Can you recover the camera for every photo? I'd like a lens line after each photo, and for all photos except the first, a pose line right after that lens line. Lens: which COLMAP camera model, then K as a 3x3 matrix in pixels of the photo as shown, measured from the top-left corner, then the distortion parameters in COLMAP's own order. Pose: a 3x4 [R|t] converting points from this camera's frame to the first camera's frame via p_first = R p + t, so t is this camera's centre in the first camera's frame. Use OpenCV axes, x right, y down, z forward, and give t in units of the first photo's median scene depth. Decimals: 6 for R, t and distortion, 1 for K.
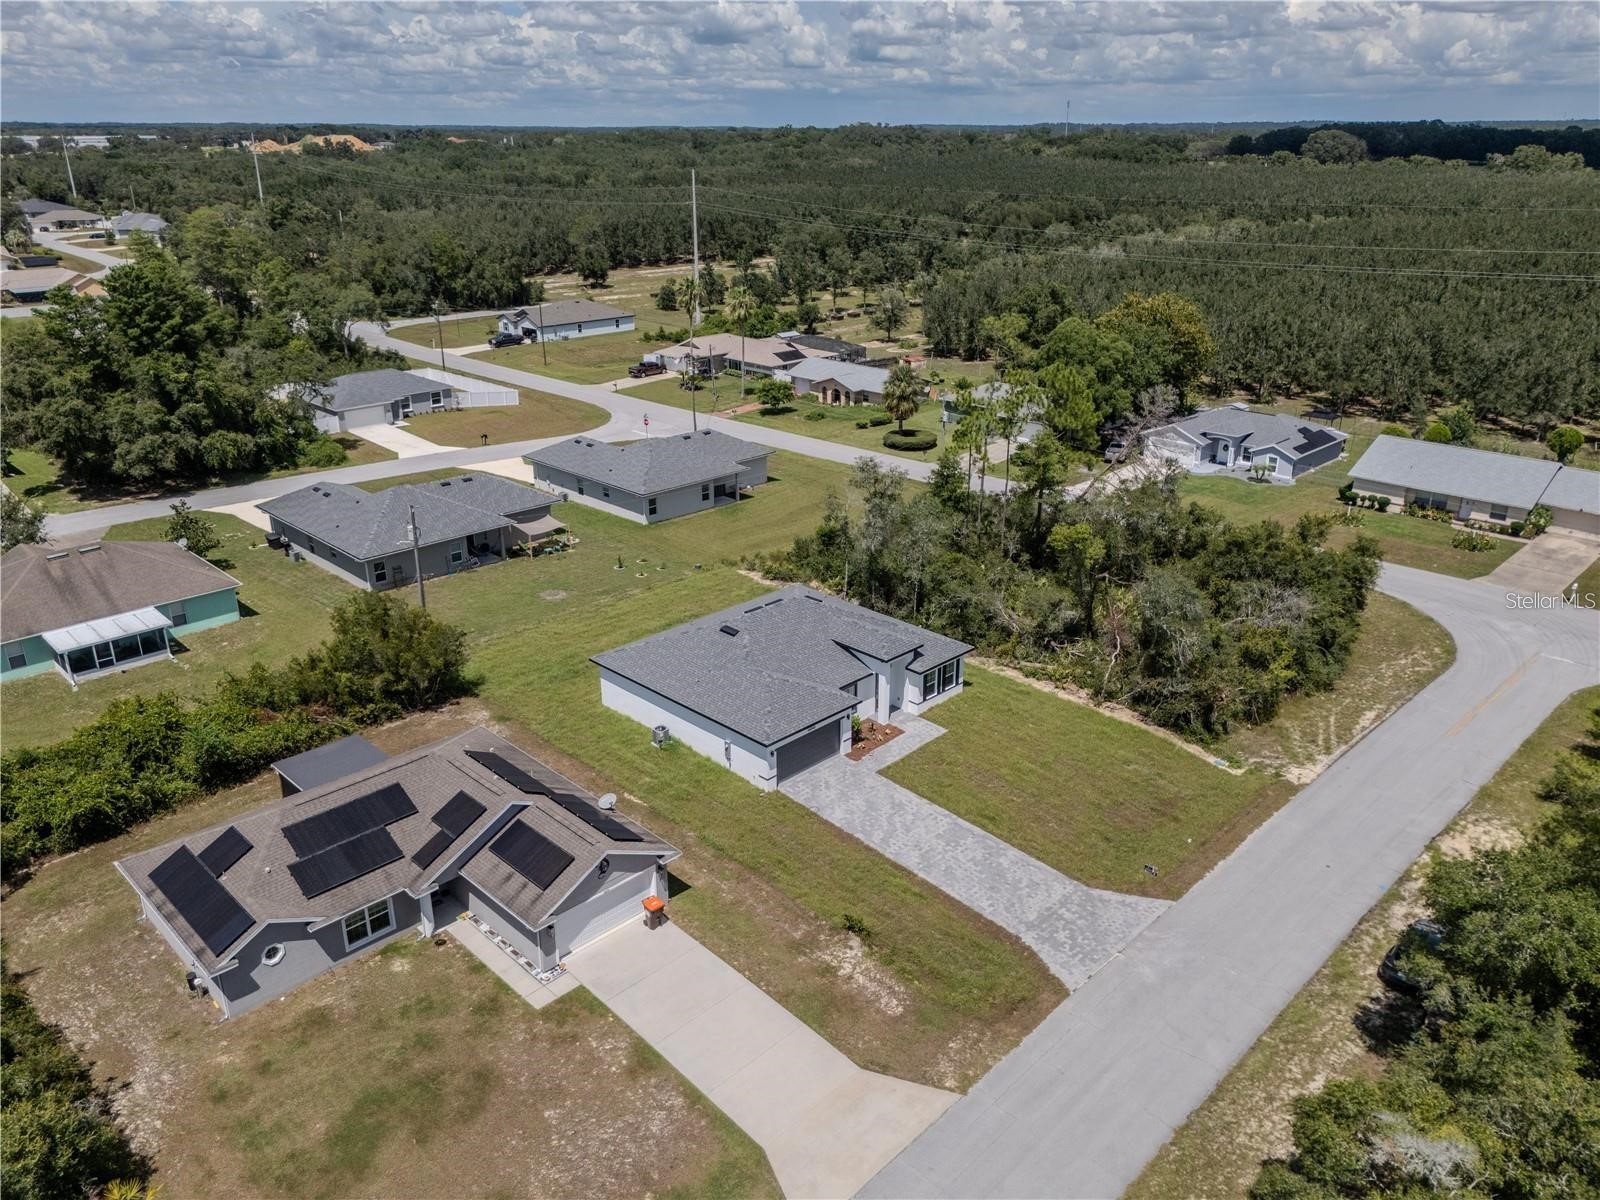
lens RADIAL K [[1177.4, 0, 798.2], [0, 1177.4, 604.4], [0, 0, 1]] dist [0.071066, -0.077104]
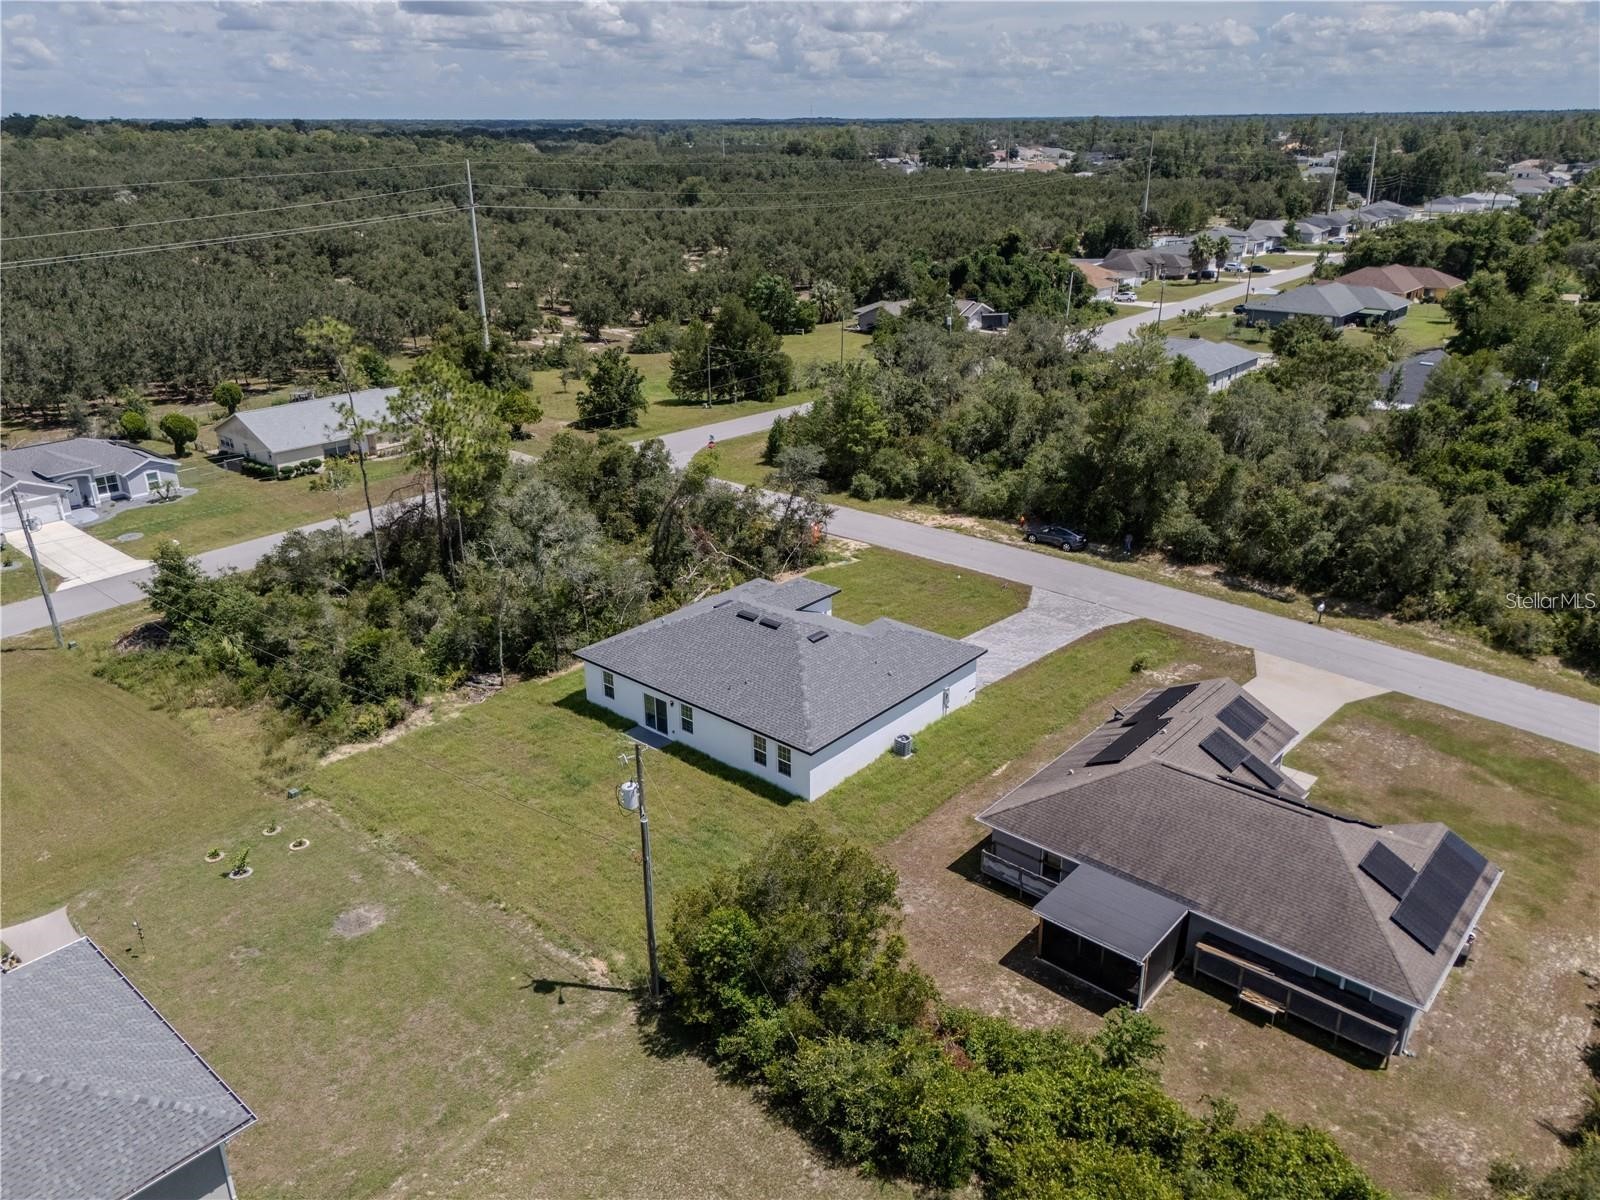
lens RADIAL K [[1180.3, 0, 798.3], [0, 1180.3, 598.5], [0, 0, 1]] dist [0.056946, -0.048868]
pose [[-0.072009, -0.372061, 0.925411, -0.795483], [0.377312, 0.848707, 0.370582, -0.309017], [-0.923282, 0.375854, 0.079269, 0.832228]]
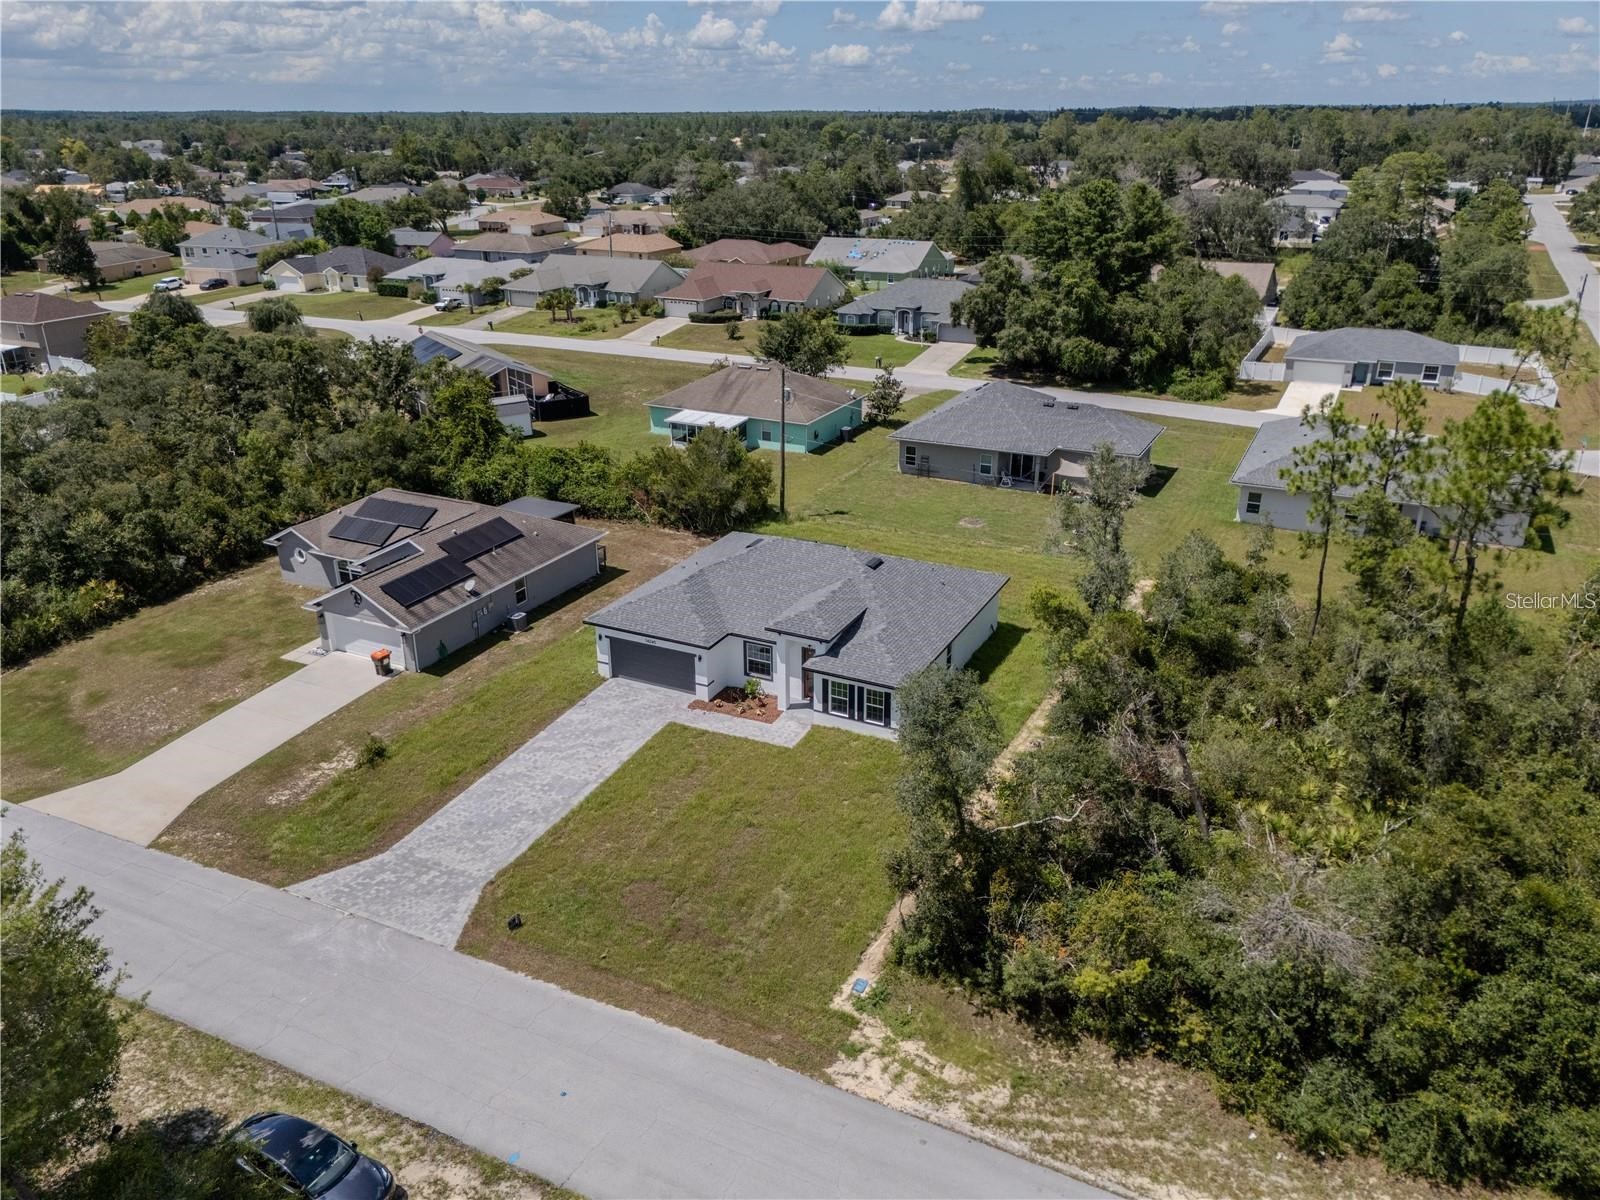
lens RADIAL K [[1180.3, 0, 798.3], [0, 1180.3, 598.5], [0, 0, 1]] dist [0.056946, -0.048868]
pose [[0.317306, 0.359956, -0.877353, 0.699013], [-0.350992, 0.904039, 0.243964, -0.157779], [0.880978, 0.230533, 0.413198, 0.588081]]
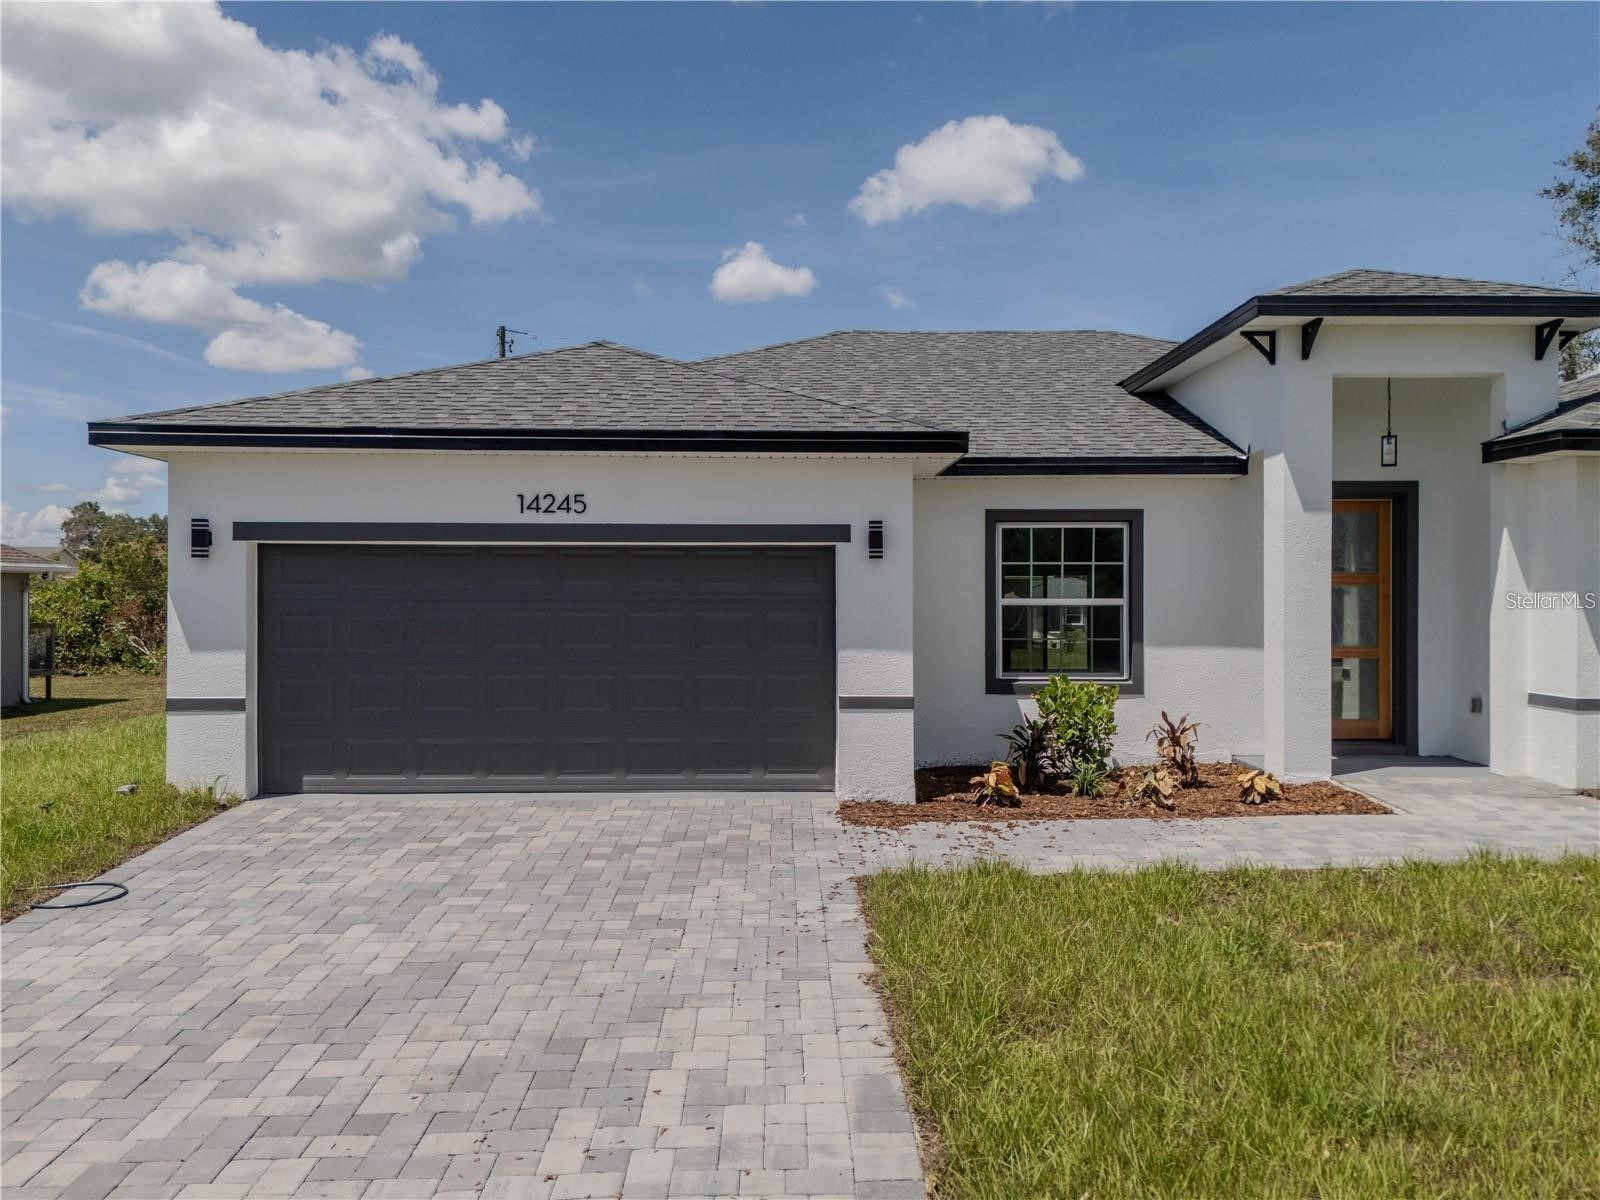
lens RADIAL K [[1180.3, 0, 798.3], [0, 1180.3, 598.5], [0, 0, 1]] dist [0.056946, -0.048868]
pose [[0.717814, 0.005347, -0.696215, 0.123831], [-0.263978, 0.927398, -0.265046, 0.125681], [0.644250, 0.374039, 0.667110, 0.757566]]
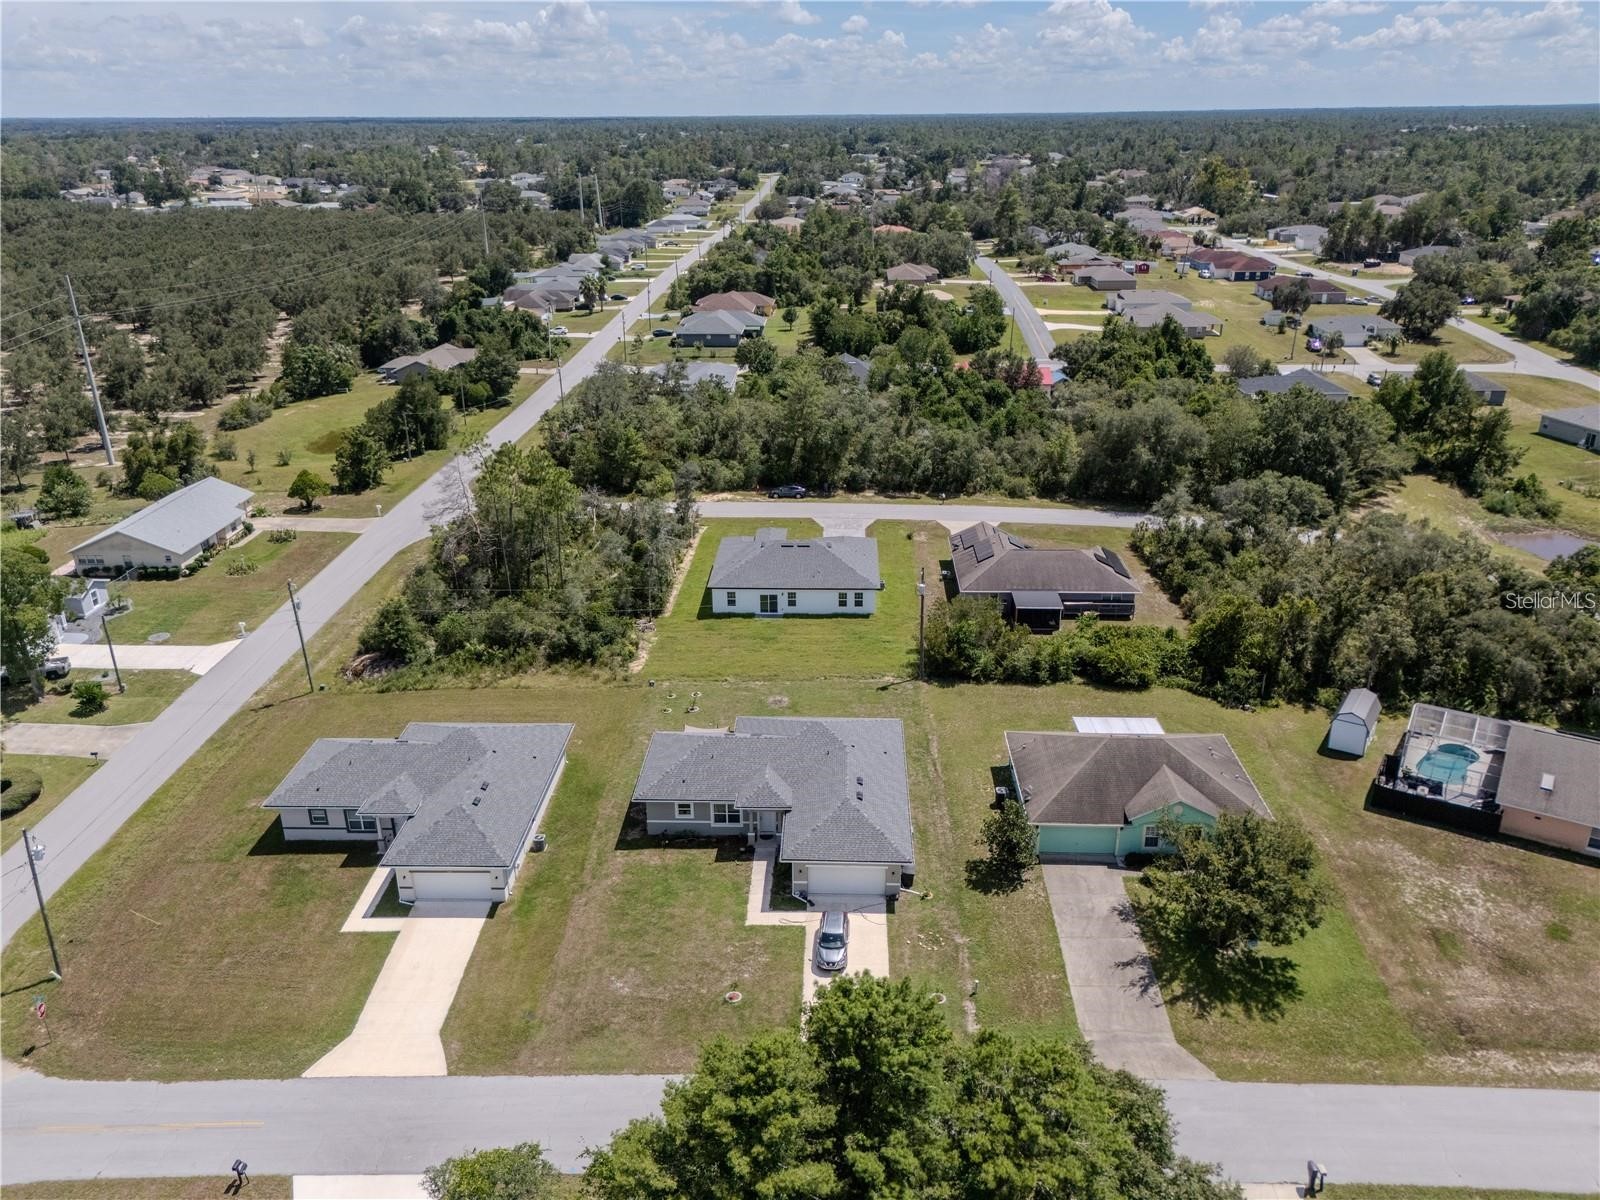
lens RADIAL K [[1177.4, 0, 798.2], [0, 1177.4, 604.4], [0, 0, 1]] dist [0.071066, -0.077104]
pose [[-0.679822, -0.274588, 0.680032, -1.148900], [0.281945, 0.758142, 0.587986, -0.883775], [-0.677015, 0.591458, -0.437983, 1.682904]]
